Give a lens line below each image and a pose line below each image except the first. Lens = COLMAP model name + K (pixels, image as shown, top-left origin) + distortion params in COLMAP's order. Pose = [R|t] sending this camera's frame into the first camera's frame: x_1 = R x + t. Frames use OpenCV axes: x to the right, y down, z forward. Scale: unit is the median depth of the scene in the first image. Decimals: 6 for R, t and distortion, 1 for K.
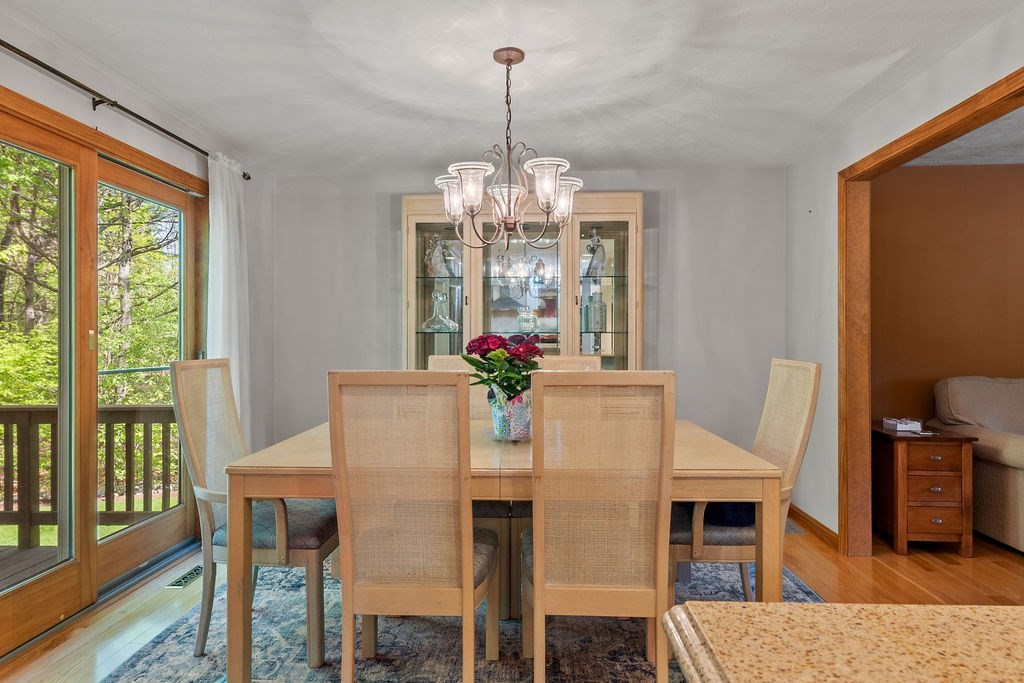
lens RADIAL K [[614.0, 0, 505.6], [0, 614.0, 341.2], [0, 0, 1]] dist [-0.001286, 0.004791]
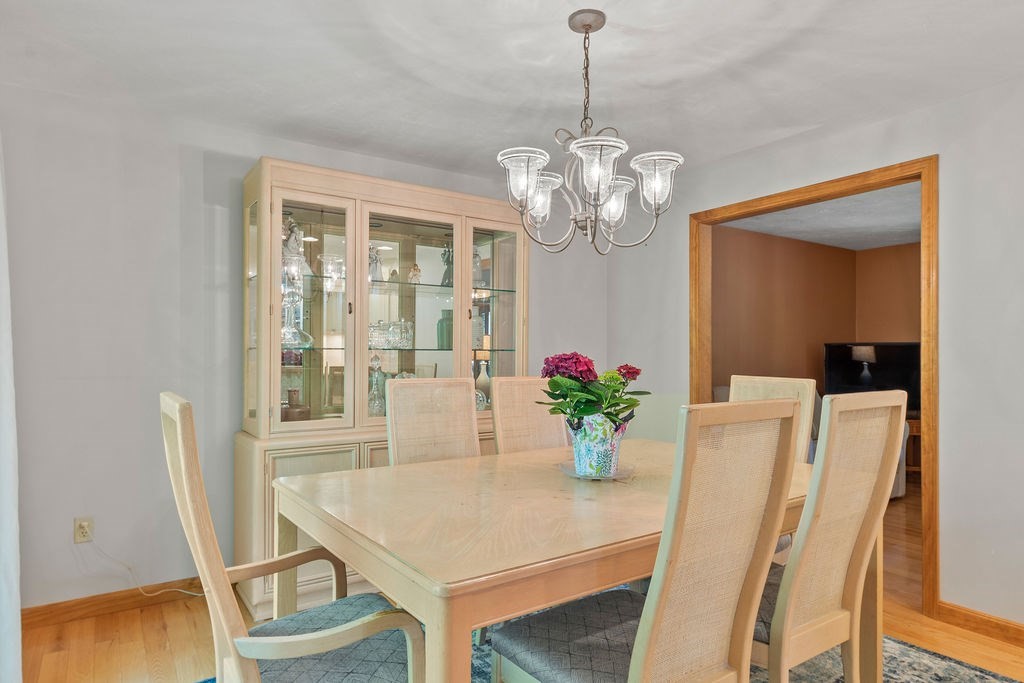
lens RADIAL K [[614.0, 0, 512.0], [0, 614.0, 351.0], [0, 0, 1]] dist [-0.001286, 0.004791]
pose [[0.790274, 0.007611, 0.612706, -0.563203], [-0.000723, 0.999934, -0.011488, -0.003290], [-0.612753, 0.008636, 0.790227, 0.383327]]
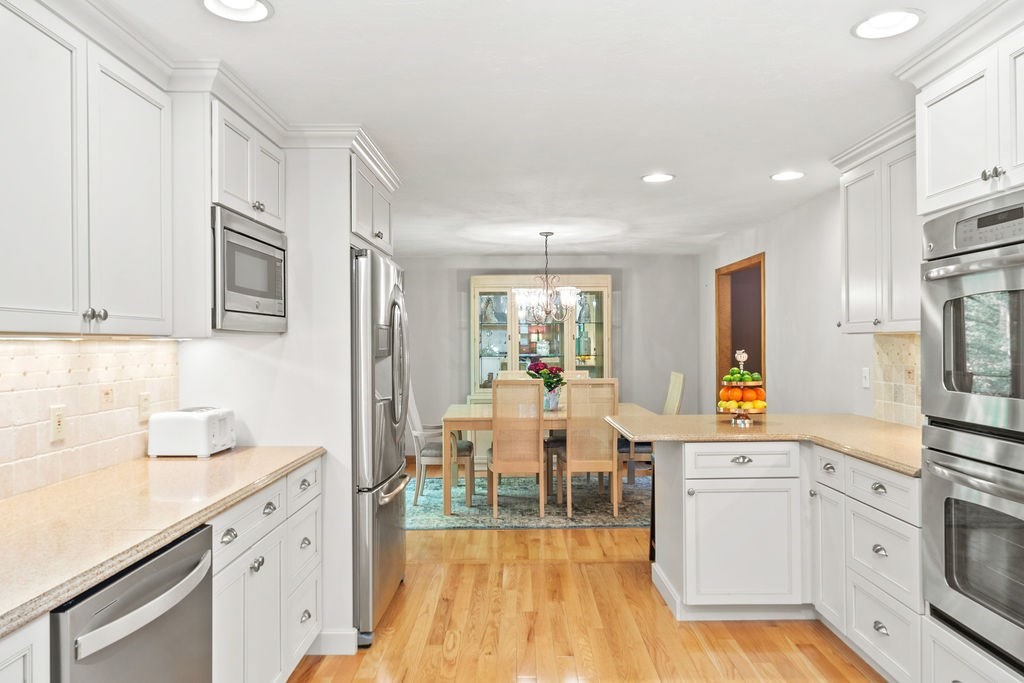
lens RADIAL K [[693.6, 0, 516.3], [0, 693.6, 343.3], [0, 0, 1]] dist [-0.000804, 0.005098]
pose [[0.997934, -0.006357, 0.063933, -0.248250], [0.006373, 0.999980, -0.000040, -0.073489], [-0.063931, 0.000448, 0.997954, -1.362925]]
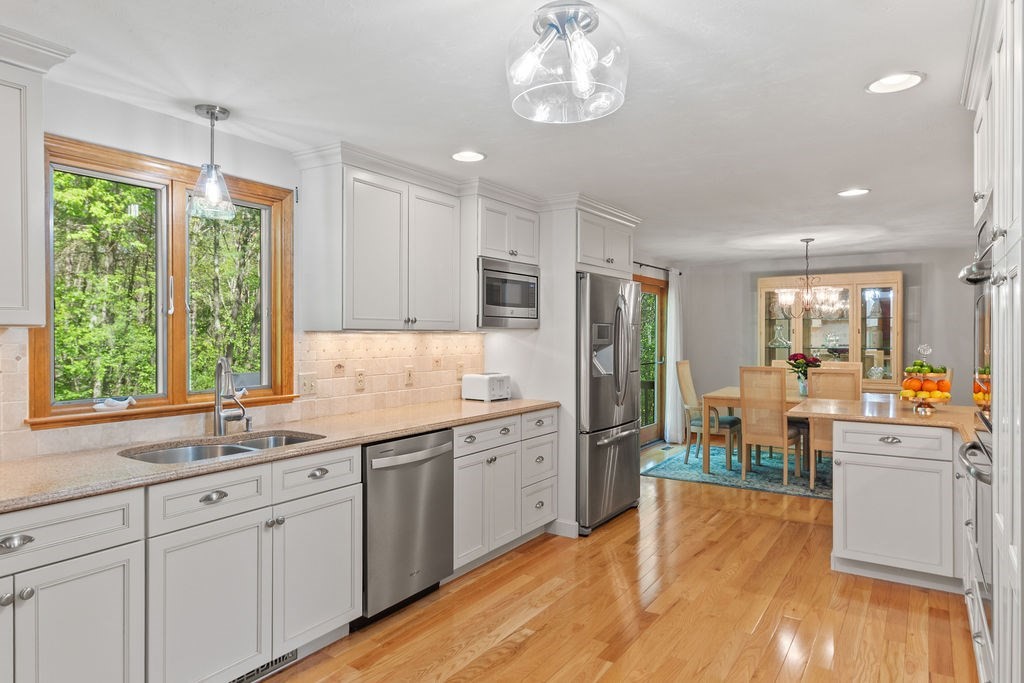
lens RADIAL K [[614.0, 0, 511.8], [0, 614.0, 335.7], [0, 0, 1]] dist [-0.001286, 0.004791]
pose [[0.865642, 0.001892, -0.500660, 0.201057], [-0.002092, 0.999998, 0.000161, -0.074285], [0.500660, 0.000908, 0.865644, -1.632456]]
